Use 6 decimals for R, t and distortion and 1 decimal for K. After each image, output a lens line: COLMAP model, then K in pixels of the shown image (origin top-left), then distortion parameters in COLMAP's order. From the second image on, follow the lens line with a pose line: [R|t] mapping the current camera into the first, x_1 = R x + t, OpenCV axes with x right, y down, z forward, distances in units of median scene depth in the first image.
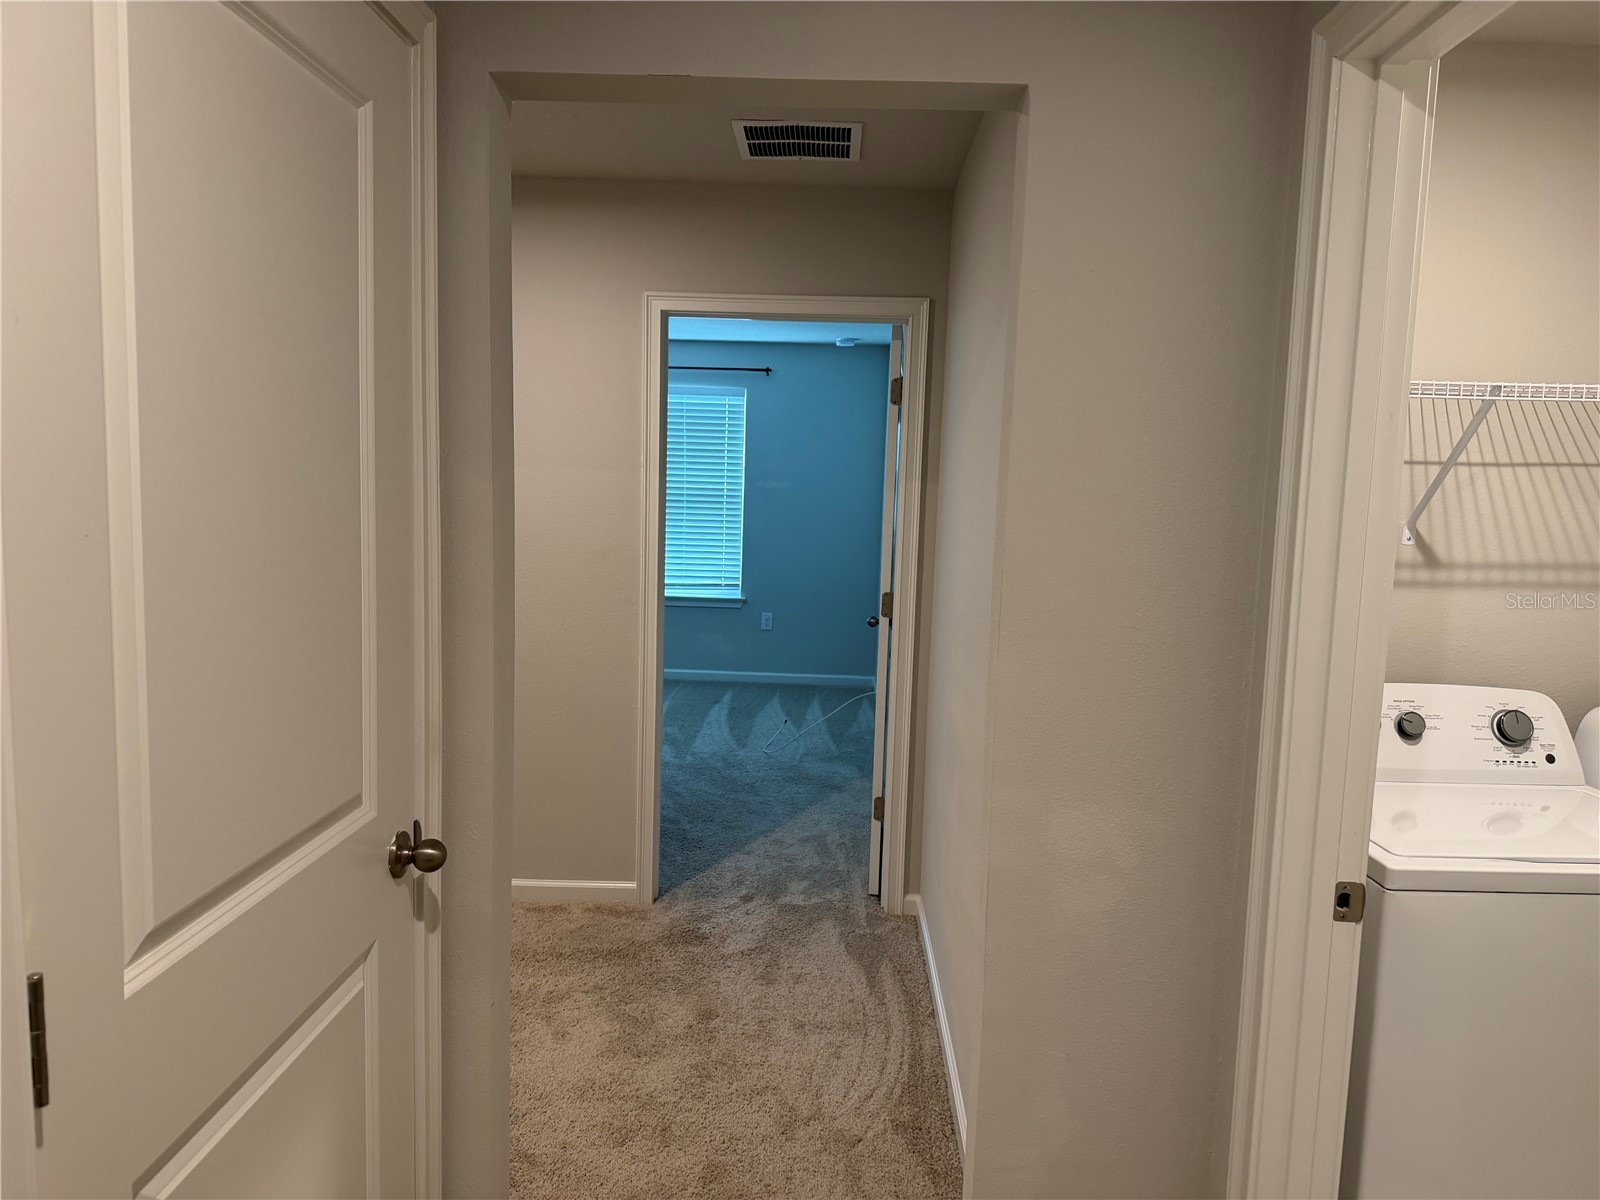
lens RADIAL K [[1104.0, 0, 792.8], [0, 1104.0, 607.1], [0, 0, 1]] dist [-0.002460, -0.017789]
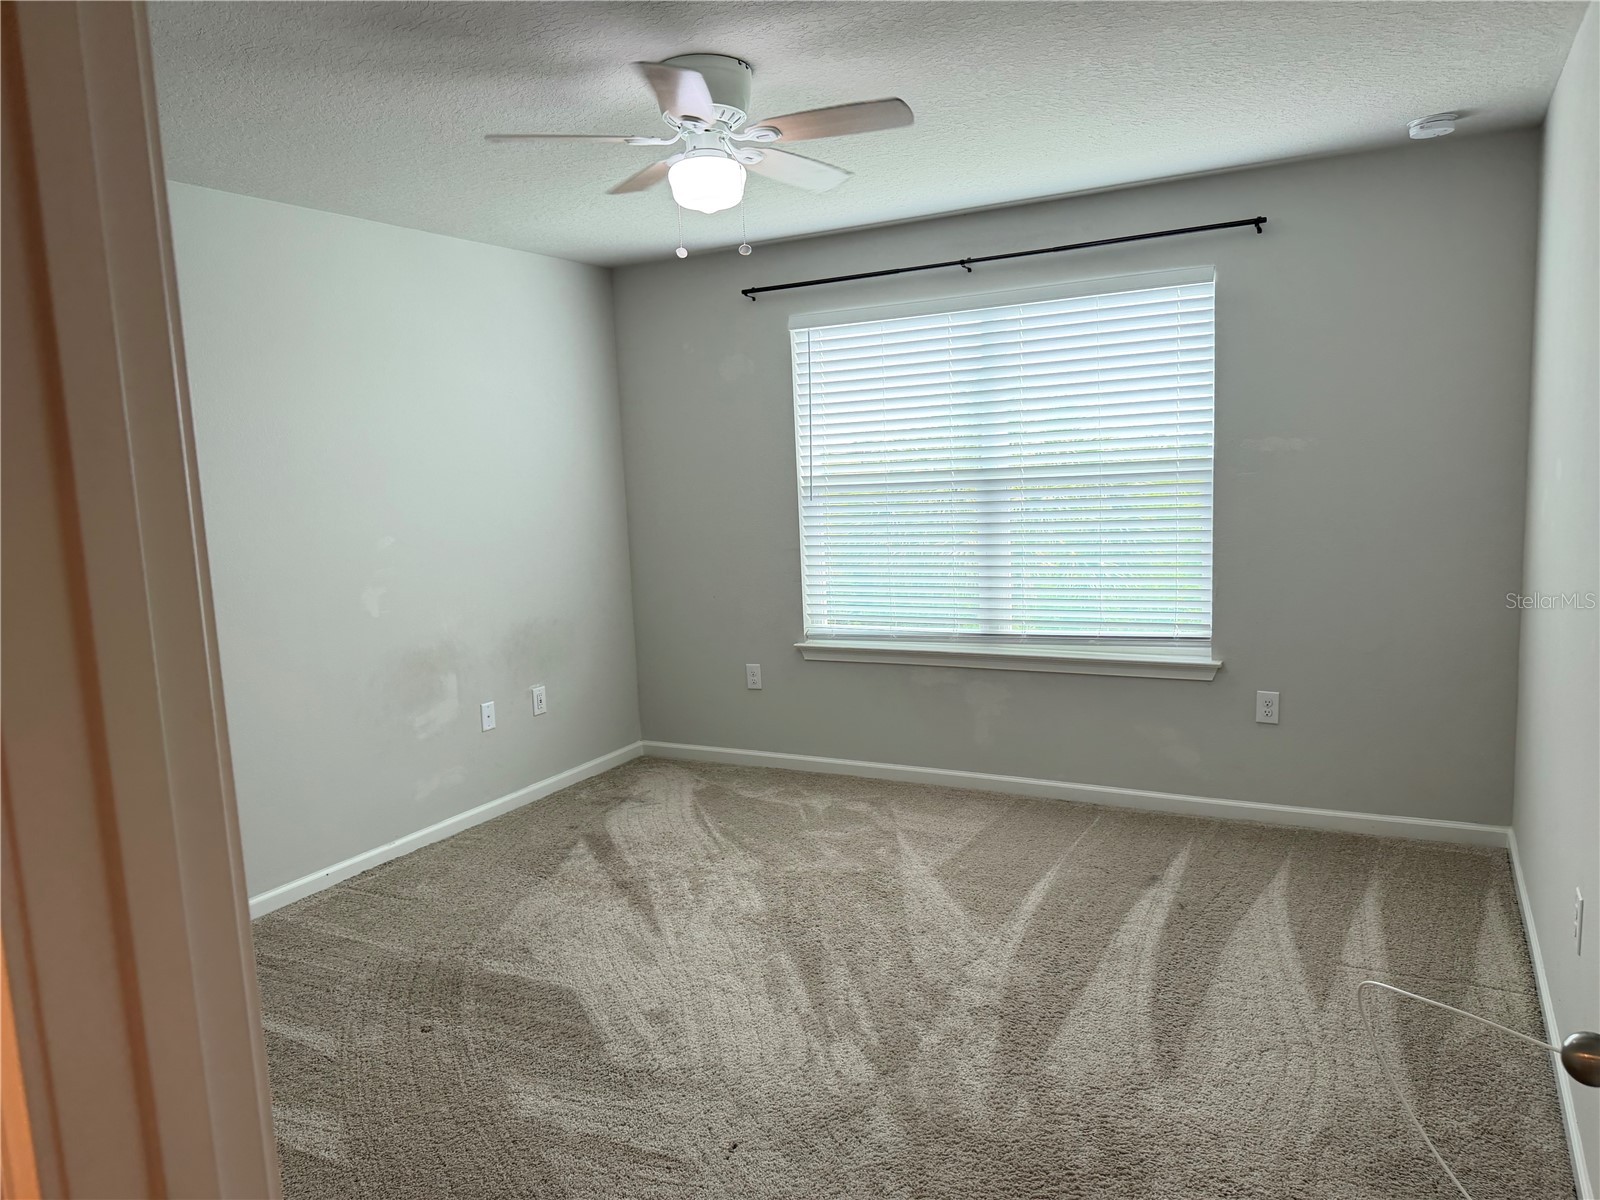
lens RADIAL K [[1109.0, 0, 798.5], [0, 1109.0, 597.0], [0, 0, 1]] dist [-0.002558, -0.019180]
pose [[0.889843, -0.013758, -0.456059, 0.019186], [0.017072, 0.999849, 0.003149, -0.045257], [0.455947, -0.010588, 0.889944, 0.444147]]
